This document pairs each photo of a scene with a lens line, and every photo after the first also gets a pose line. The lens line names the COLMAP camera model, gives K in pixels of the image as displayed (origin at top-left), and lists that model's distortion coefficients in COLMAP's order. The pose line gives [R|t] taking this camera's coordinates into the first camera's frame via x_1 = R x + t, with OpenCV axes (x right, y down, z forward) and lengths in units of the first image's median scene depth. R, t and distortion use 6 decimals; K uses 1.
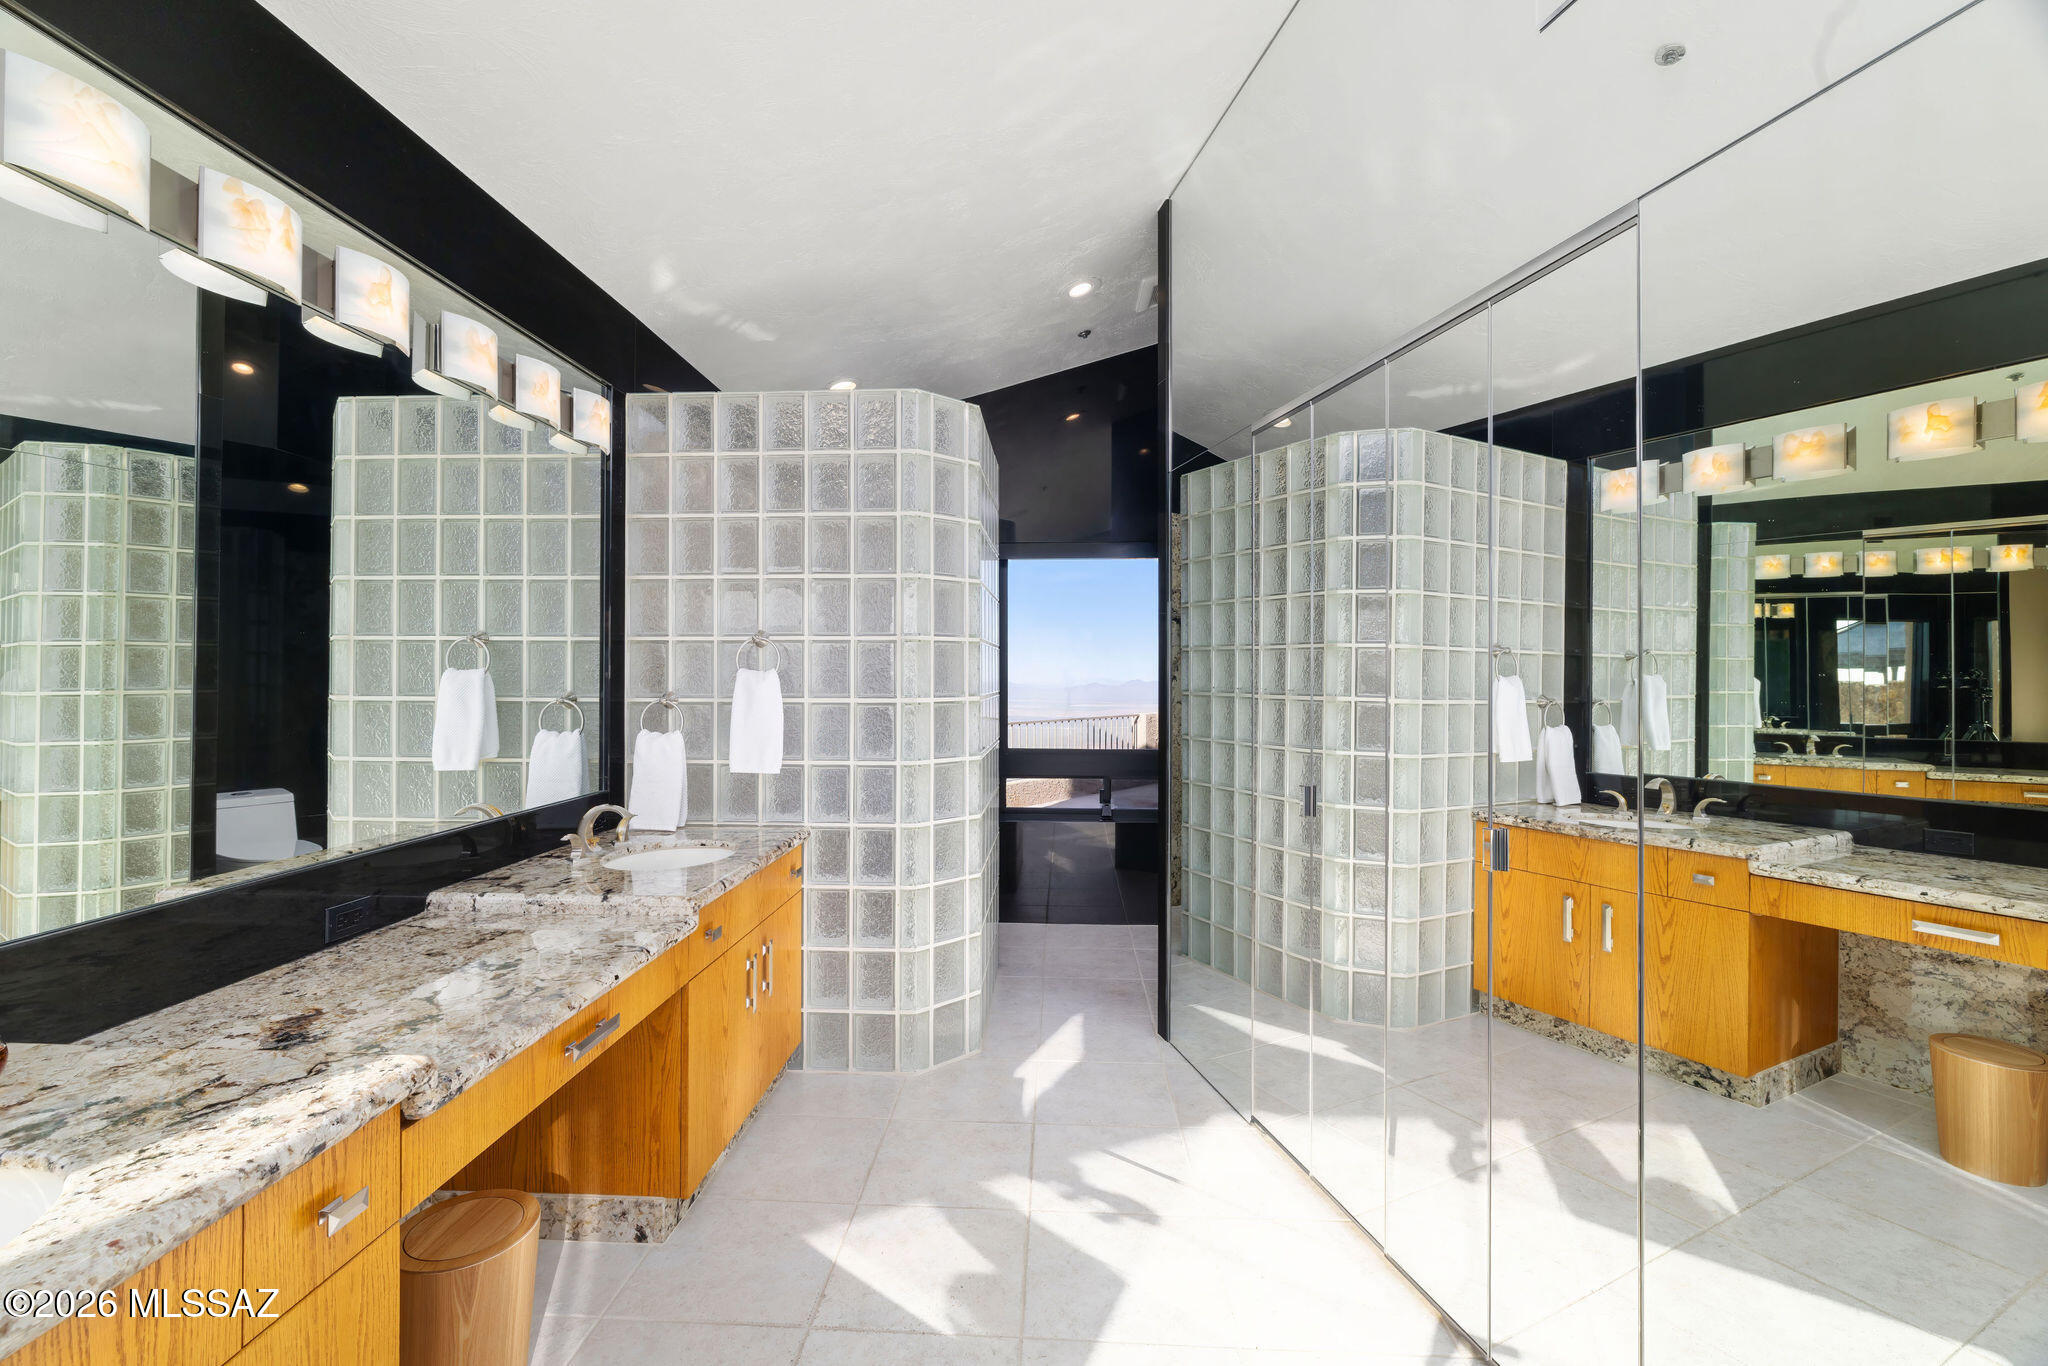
lens RADIAL K [[912.7, 0, 1021.3], [0, 912.7, 675.7], [0, 0, 1]] dist [0.002051, 0.000078]
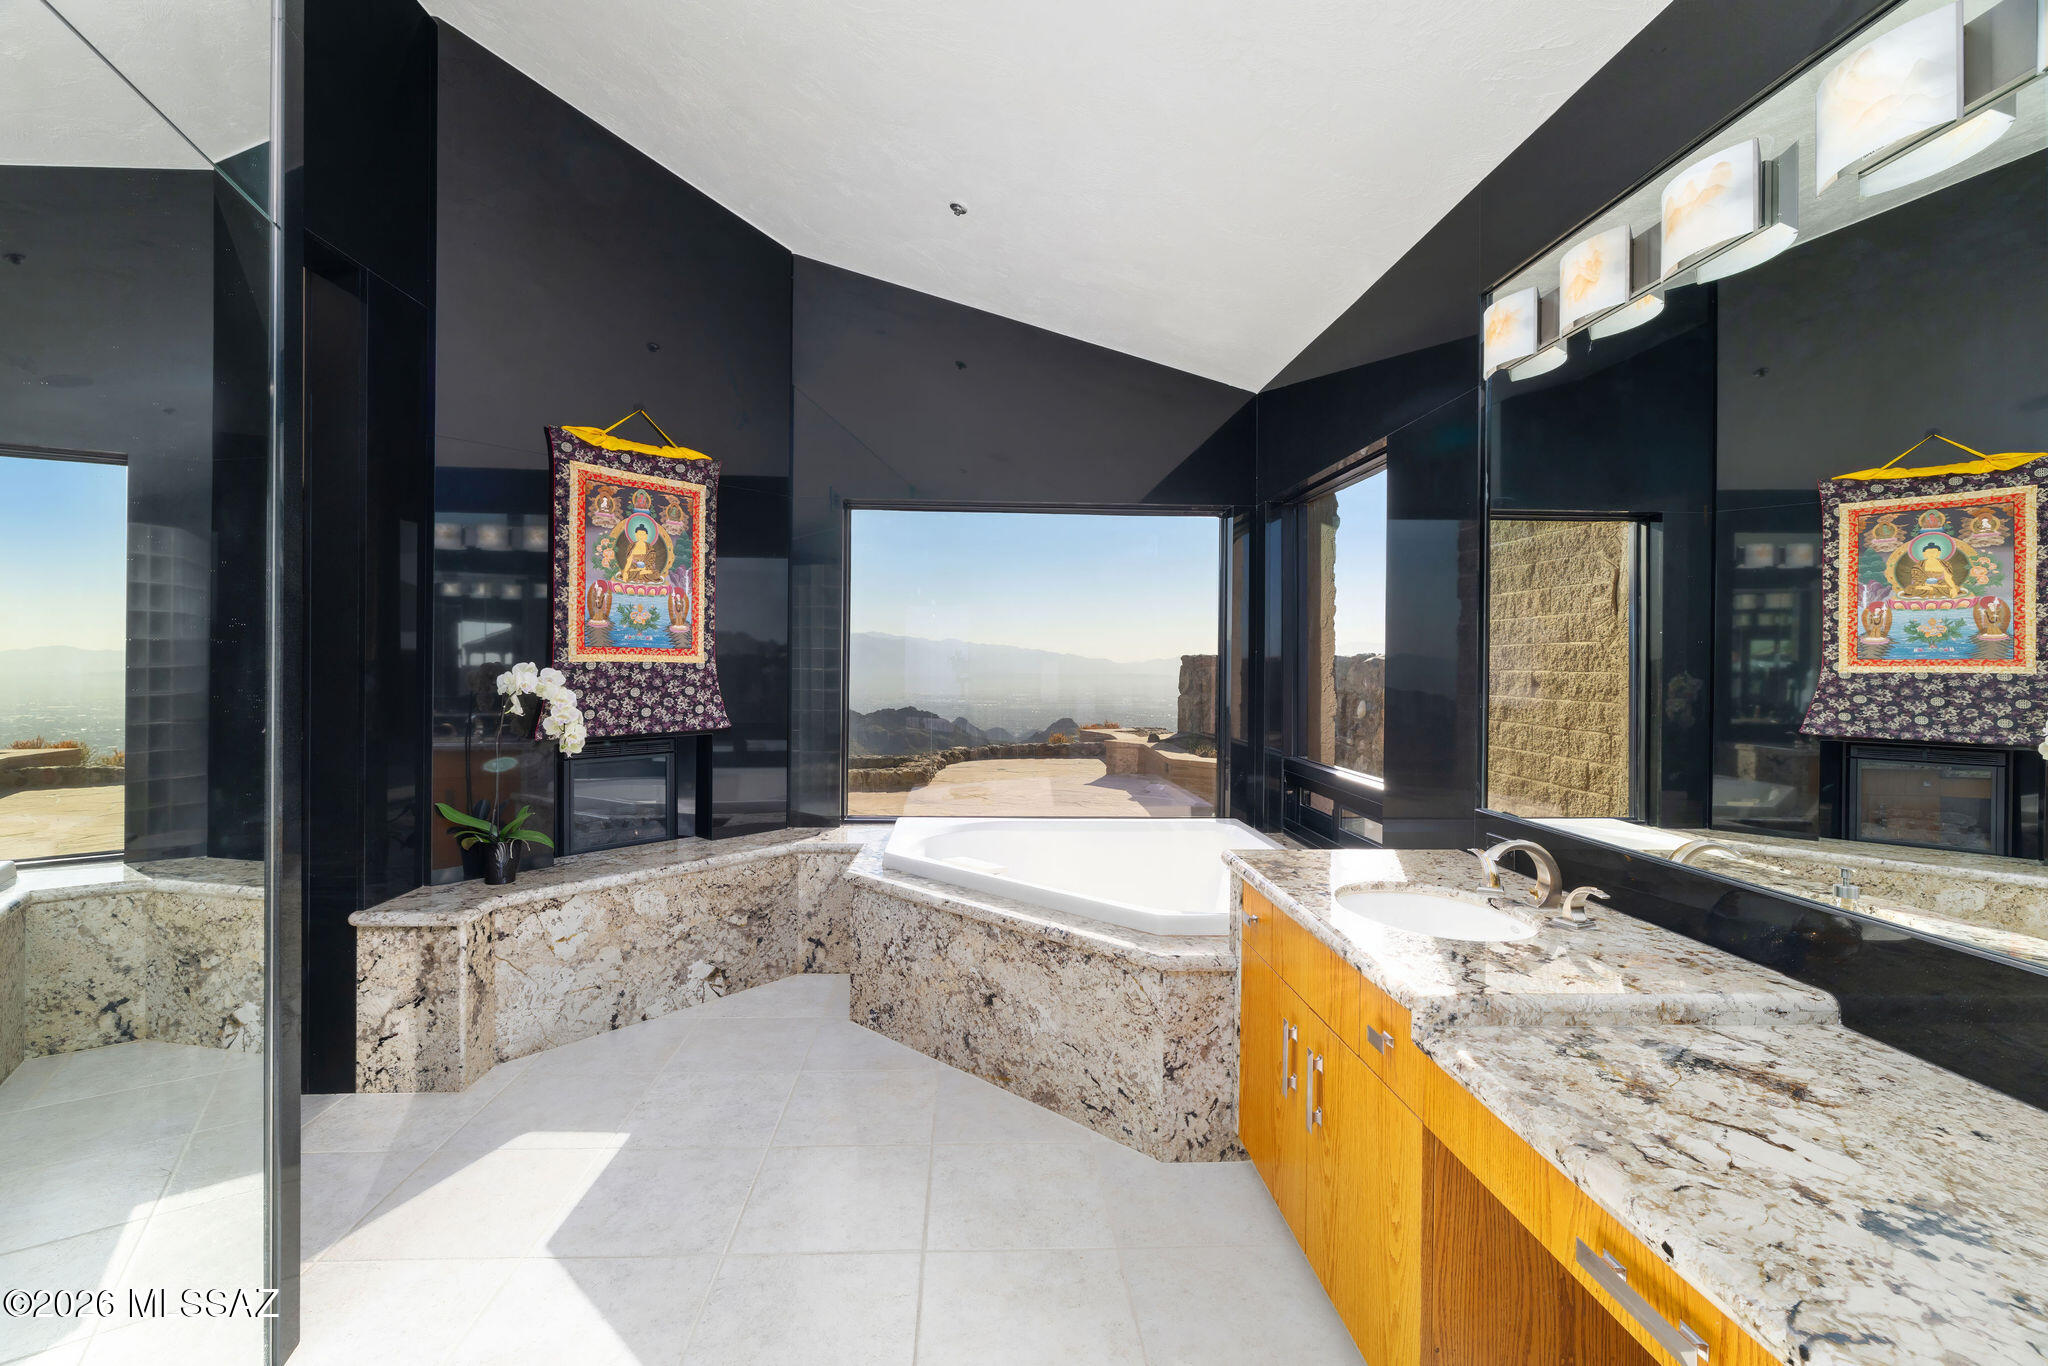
lens RADIAL K [[912.7, 0, 1022.0], [0, 912.7, 670.3], [0, 0, 1]] dist [0.002051, 0.000078]
pose [[-0.995832, -0.011673, -0.090461, -0.047402], [-0.012109, 0.999918, 0.004273, 0.016218], [0.090404, 0.005351, -0.995891, 1.720495]]
